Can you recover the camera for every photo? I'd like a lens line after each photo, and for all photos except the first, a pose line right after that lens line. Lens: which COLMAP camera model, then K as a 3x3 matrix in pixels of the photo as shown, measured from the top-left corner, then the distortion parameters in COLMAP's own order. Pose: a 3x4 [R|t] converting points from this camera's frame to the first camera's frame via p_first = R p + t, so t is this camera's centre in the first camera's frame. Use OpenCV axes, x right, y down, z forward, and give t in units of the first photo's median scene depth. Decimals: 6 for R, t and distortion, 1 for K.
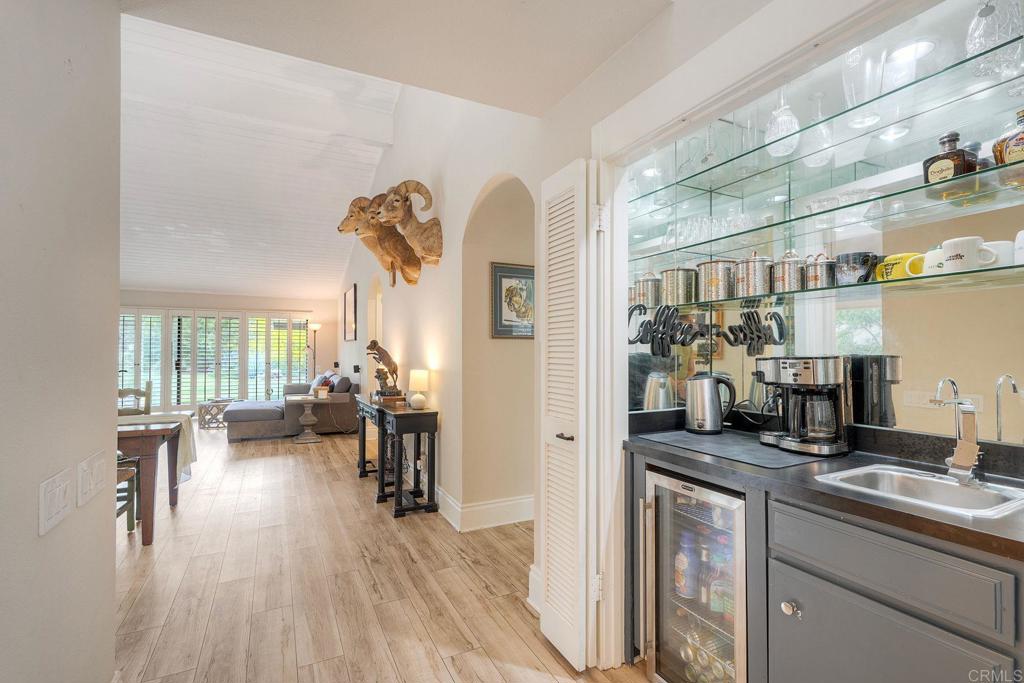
lens RADIAL K [[471.2, 0, 512.0], [0, 471.2, 341.5], [0, 0, 1]] dist [0.001159, 0.000392]
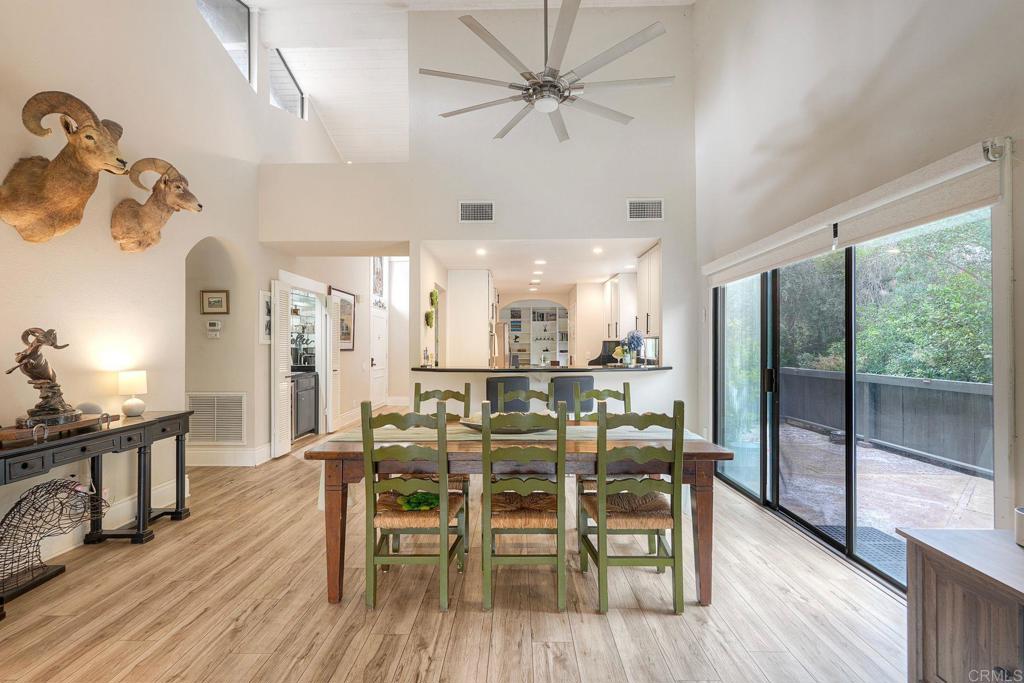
lens RADIAL K [[471.2, 0, 512.0], [0, 471.2, 341.5], [0, 0, 1]] dist [0.001159, 0.000392]
pose [[-0.886149, 0.005457, 0.463369, -1.536722], [-0.006382, 0.999692, -0.023977, 0.029224], [-0.463357, -0.024204, -0.885841, 1.840300]]
